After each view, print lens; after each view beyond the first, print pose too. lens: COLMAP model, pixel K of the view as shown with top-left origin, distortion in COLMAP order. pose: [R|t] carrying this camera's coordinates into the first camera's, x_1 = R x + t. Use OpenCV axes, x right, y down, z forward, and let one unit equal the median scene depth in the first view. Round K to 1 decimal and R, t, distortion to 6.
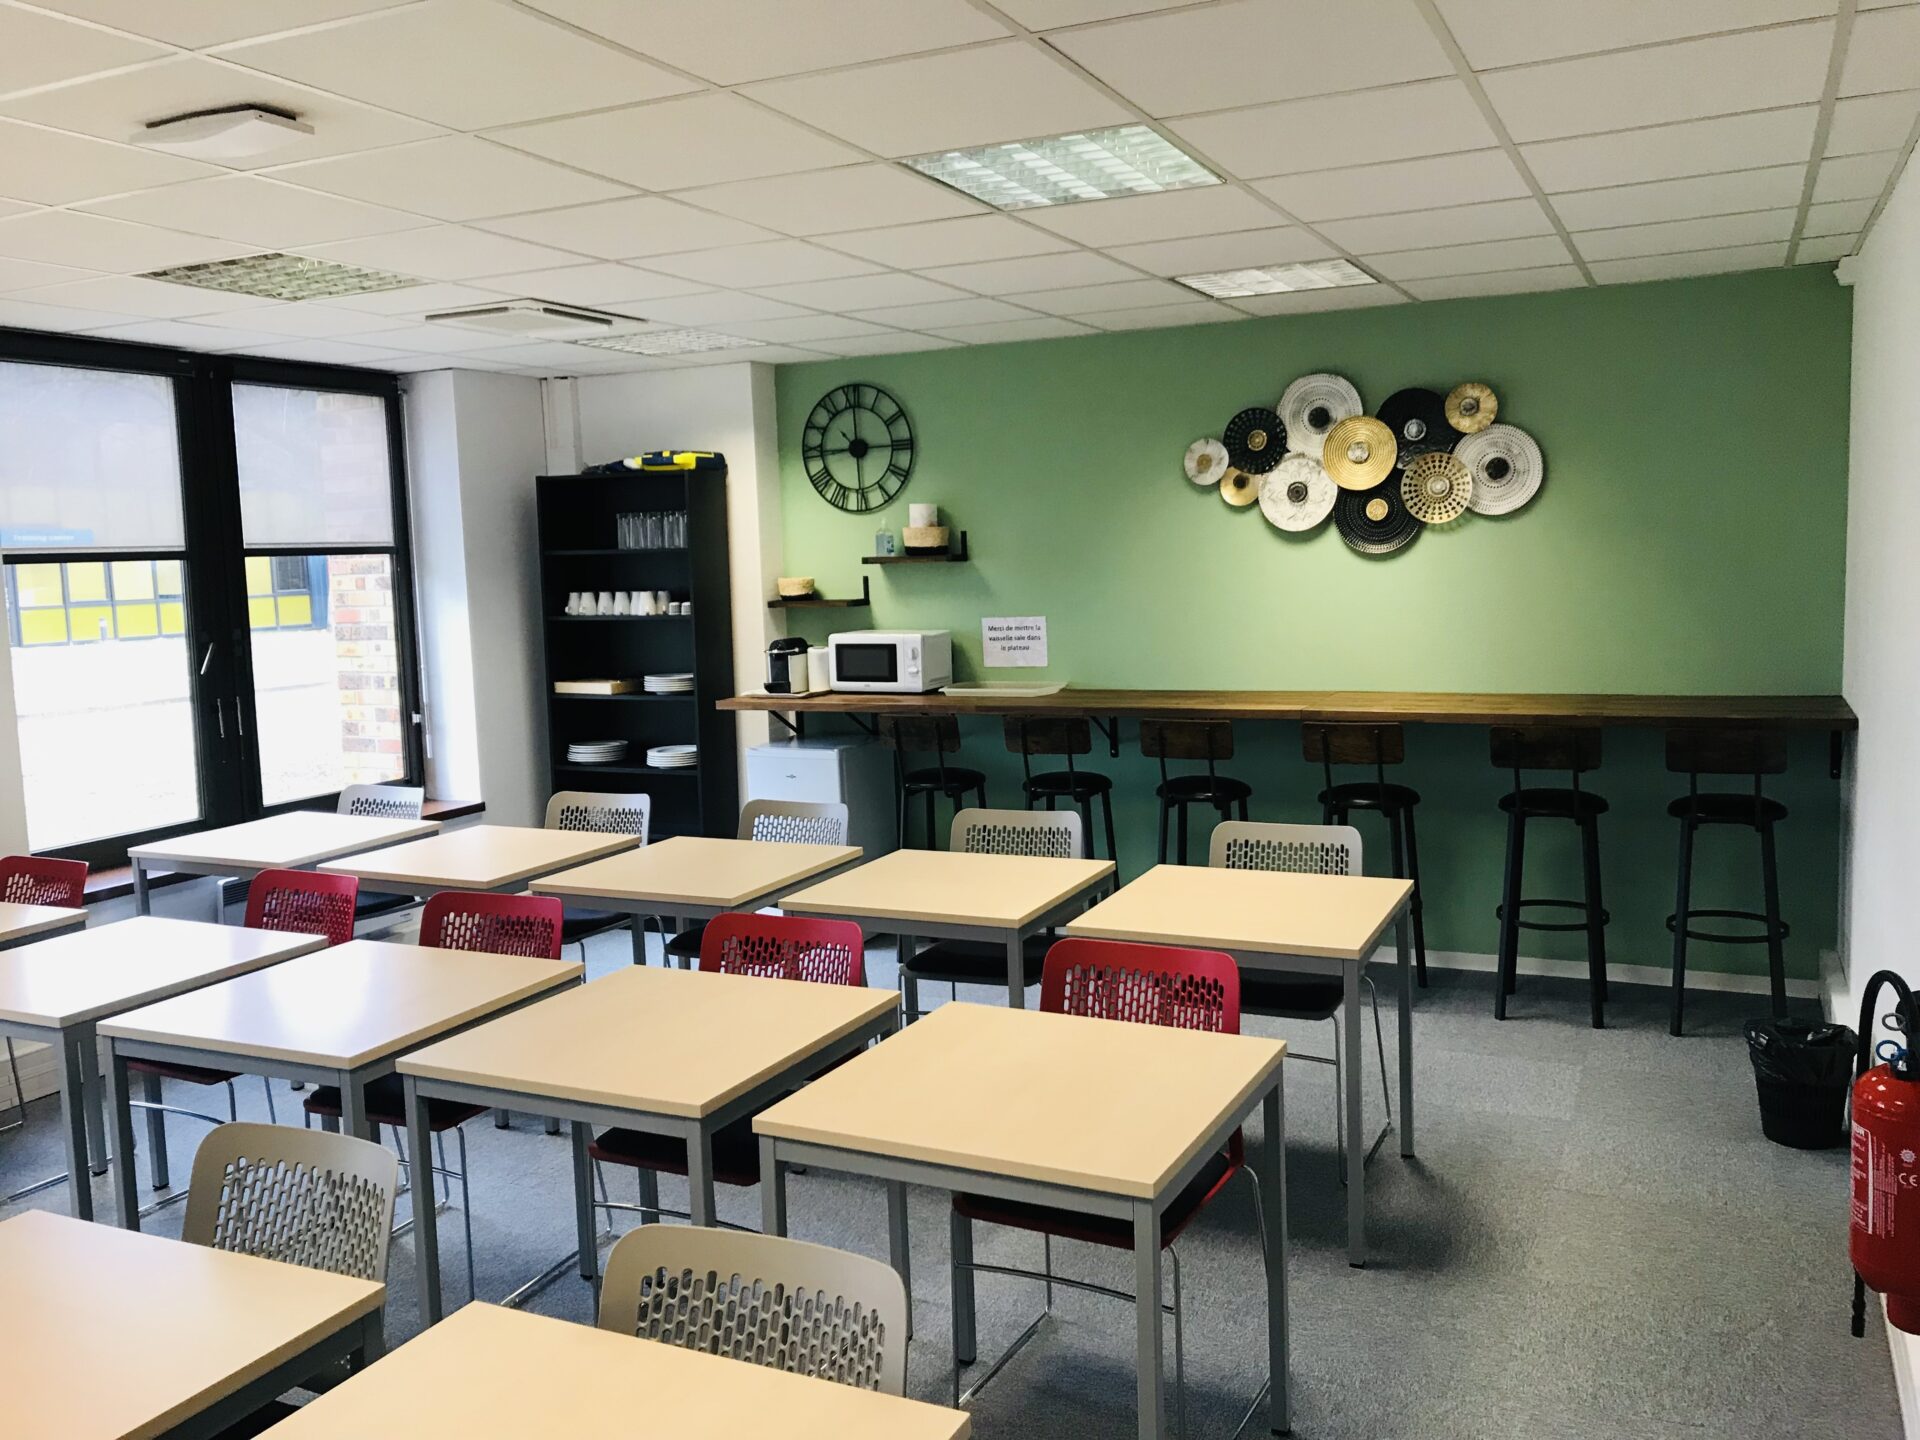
lens RADIAL K [[1612.6, 0, 960.0], [0, 1612.6, 720.0], [0, 0, 1]] dist [0.097171, -0.338769]
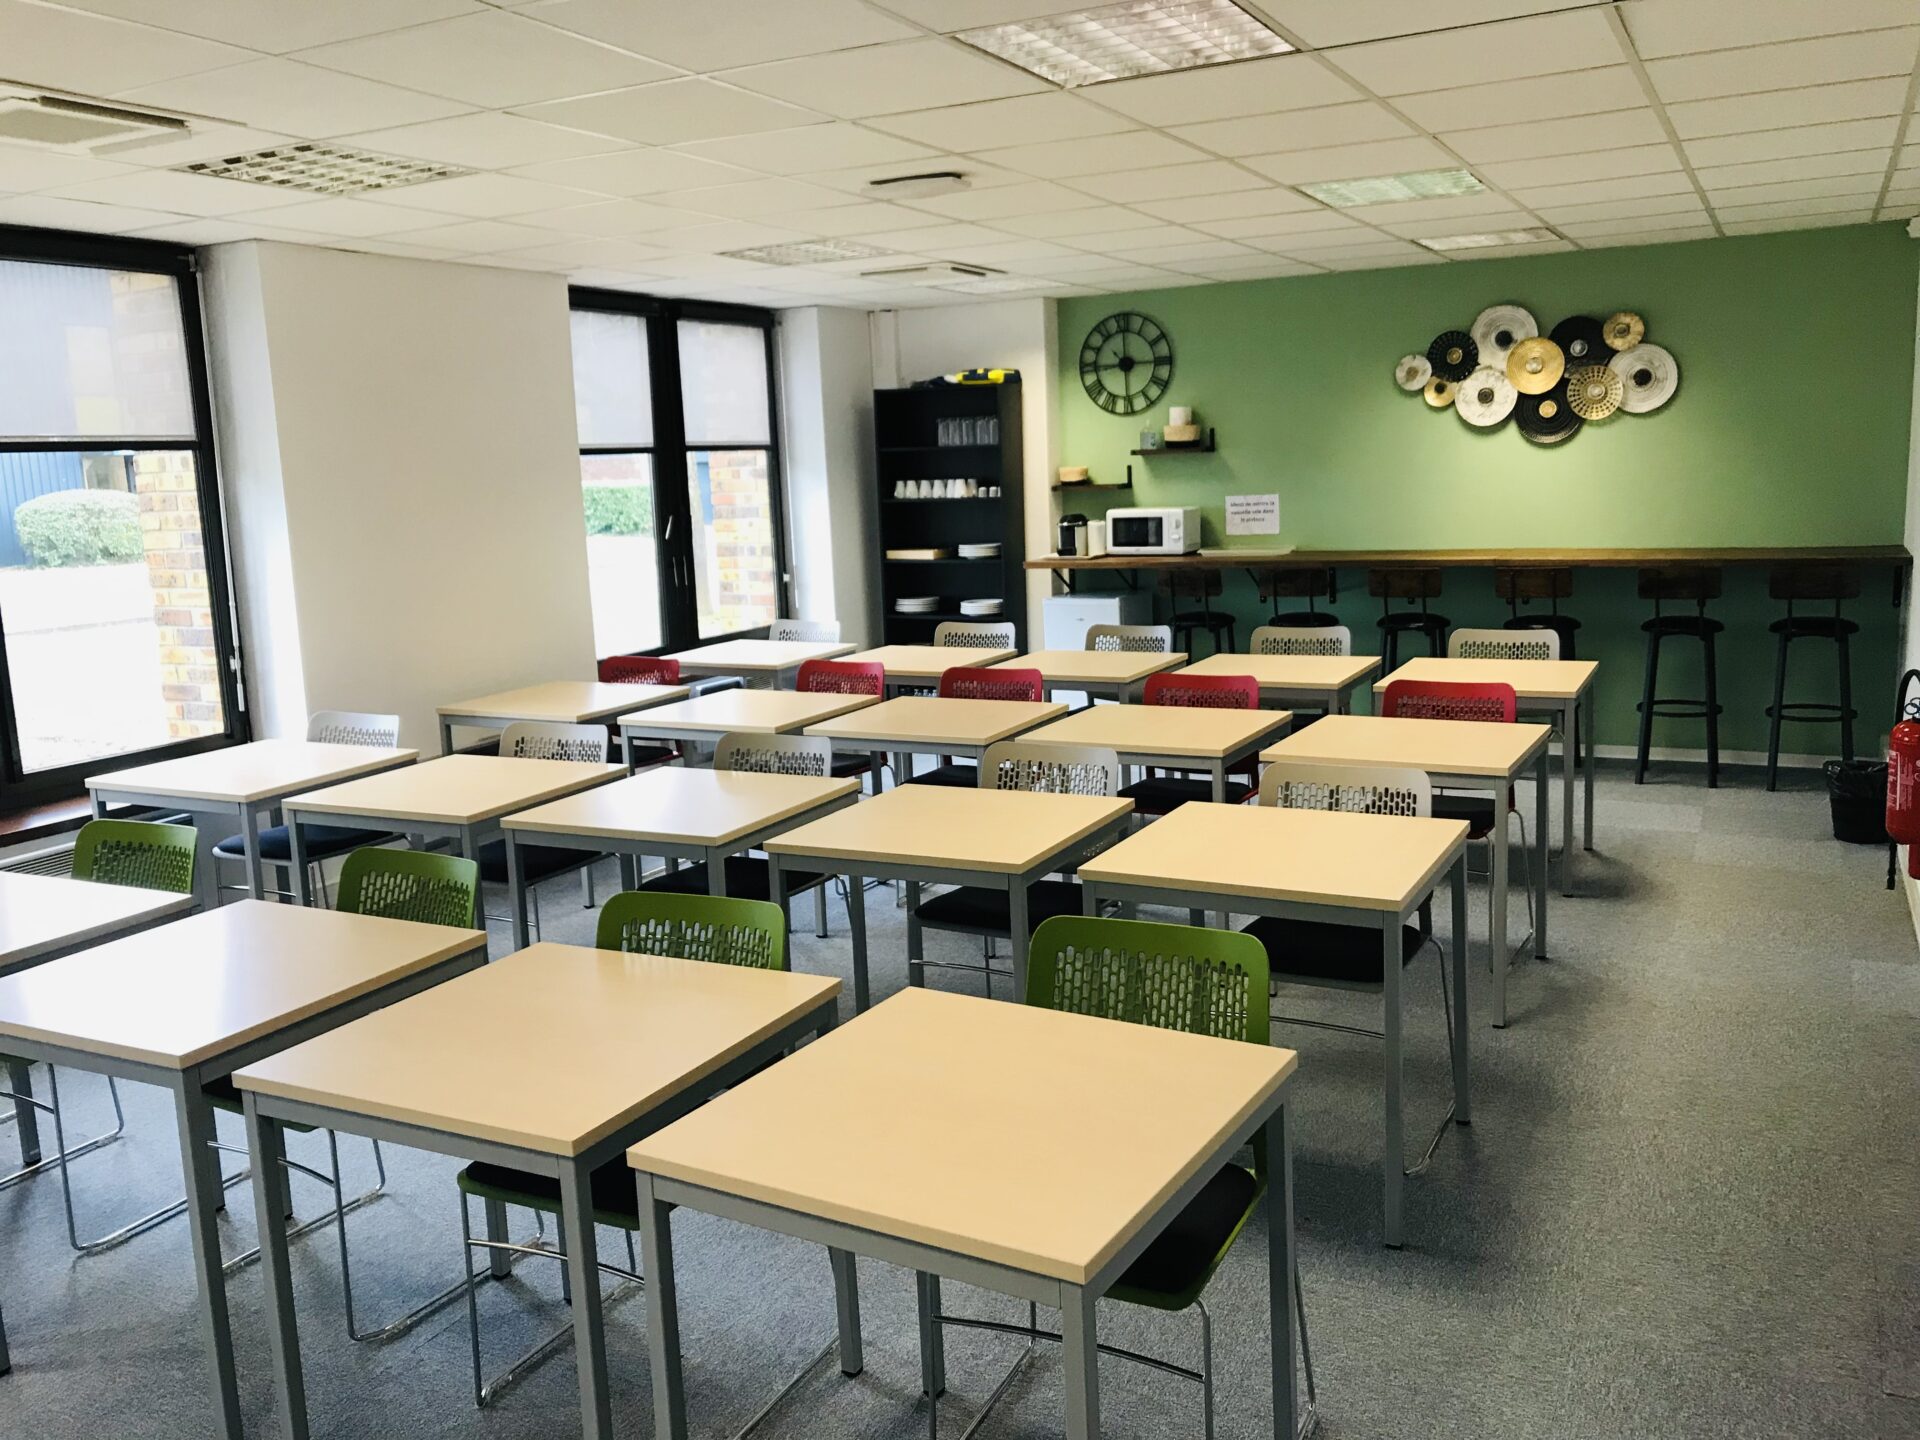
lens RADIAL K [[1586.5, 0, 960.0], [0, 1586.5, 720.0], [0, 0, 1]] dist [0.048211, -0.164813]
pose [[0.998855, 0.000898, -0.047824, -0.138648], [0.001998, 0.998168, 0.060478, 0.037644], [0.047791, -0.060504, 0.997023, -0.285458]]
